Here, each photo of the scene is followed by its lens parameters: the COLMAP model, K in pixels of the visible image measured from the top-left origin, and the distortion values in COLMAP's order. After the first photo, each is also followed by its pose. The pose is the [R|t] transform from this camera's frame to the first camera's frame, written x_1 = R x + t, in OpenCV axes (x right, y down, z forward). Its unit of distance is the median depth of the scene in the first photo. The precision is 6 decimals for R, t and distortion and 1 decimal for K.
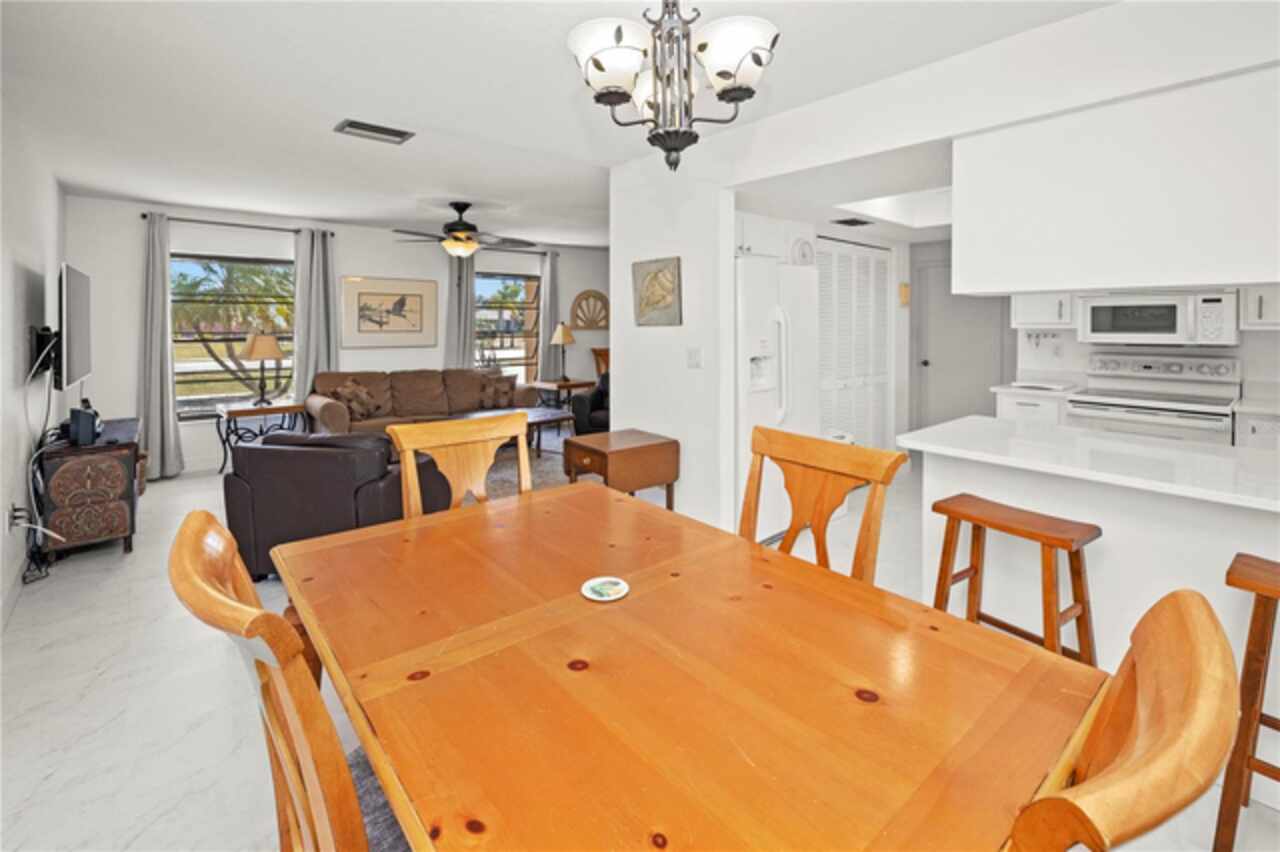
lens RADIAL K [[566.2, 0, 638.1], [0, 566.2, 327.7], [0, 0, 1]] dist [0.001555, 0.000024]
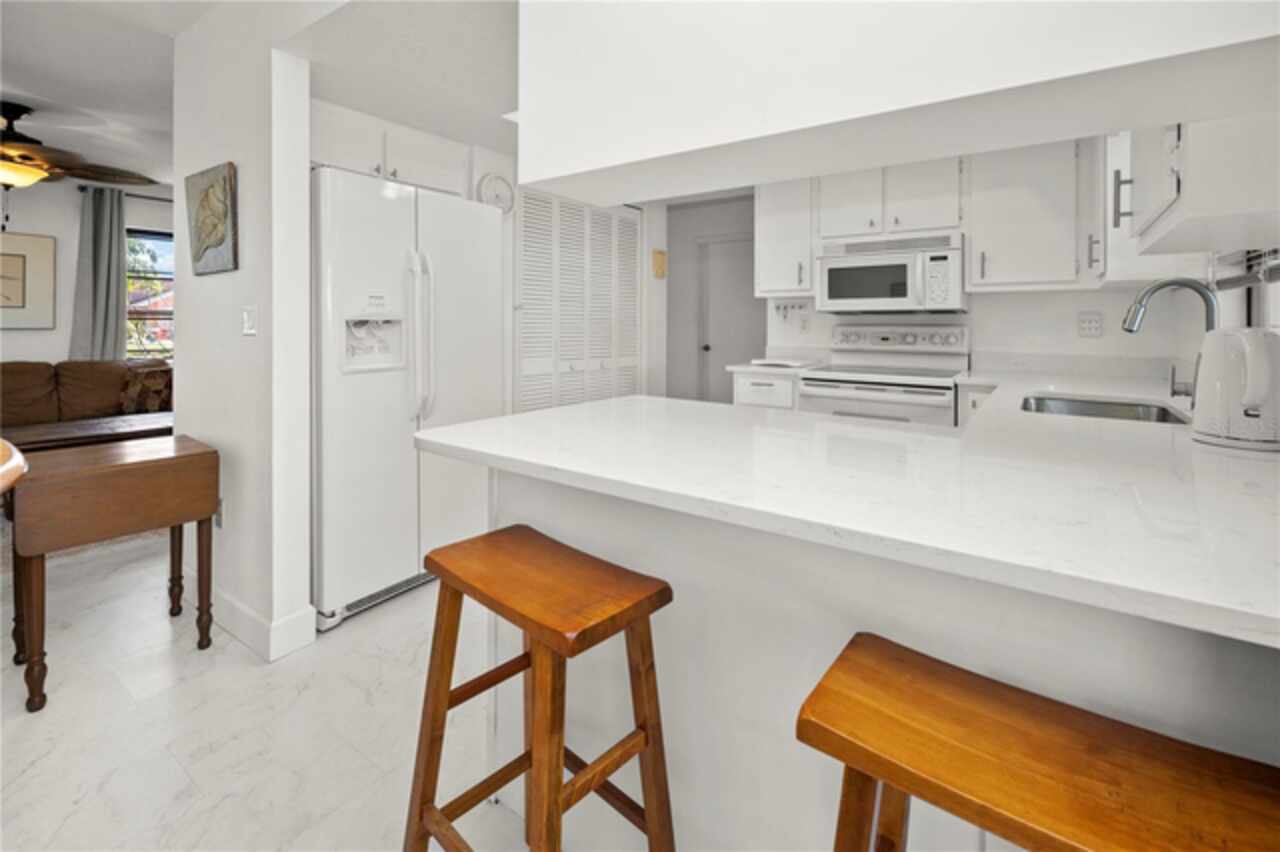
lens RADIAL K [[566.2, 0, 638.1], [0, 566.2, 327.7], [0, 0, 1]] dist [0.001555, 0.000024]
pose [[0.971177, 0.000349, 0.238361, 0.311397], [-0.000277, 1.000000, -0.000338, 0.052210], [-0.238361, 0.000262, 0.971177, 0.231683]]
